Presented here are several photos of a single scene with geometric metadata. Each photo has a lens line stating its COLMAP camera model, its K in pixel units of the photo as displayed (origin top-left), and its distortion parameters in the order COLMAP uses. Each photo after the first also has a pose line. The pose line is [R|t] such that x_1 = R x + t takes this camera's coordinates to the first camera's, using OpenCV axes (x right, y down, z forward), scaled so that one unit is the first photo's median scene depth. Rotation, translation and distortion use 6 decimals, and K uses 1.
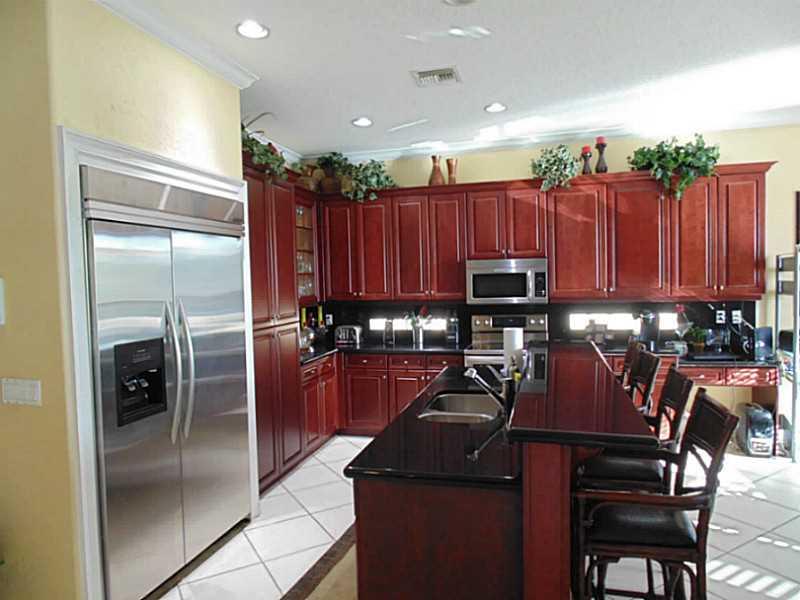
lens RADIAL K [[532.5, 0, 400.9], [0, 532.5, 299.7], [0, 0, 1]] dist [-0.014918, 0.002118]
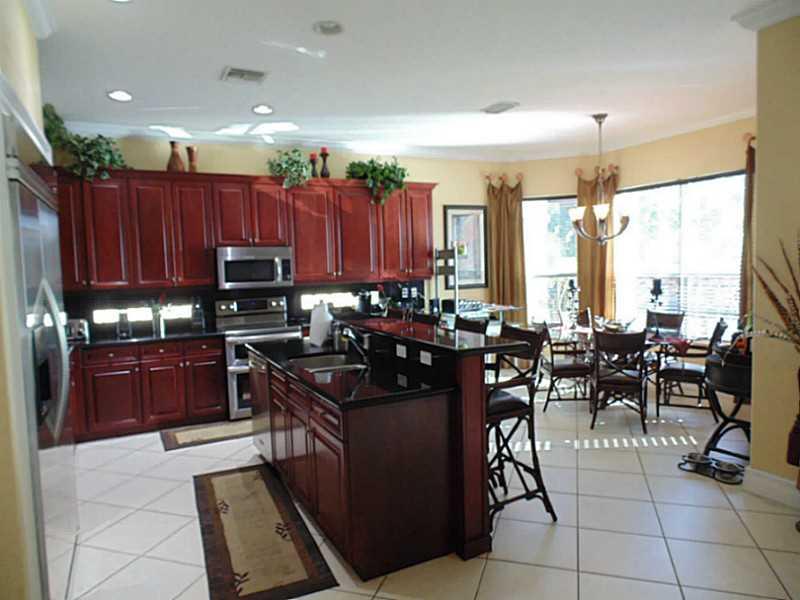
lens RADIAL K [[532.5, 0, 398.9], [0, 532.5, 300.5], [0, 0, 1]] dist [-0.014918, 0.002118]
pose [[0.745385, -0.043078, 0.665240, -0.311241], [0.036845, 0.999047, 0.023409, 0.018736], [-0.665615, 0.007062, 0.746262, -0.013162]]
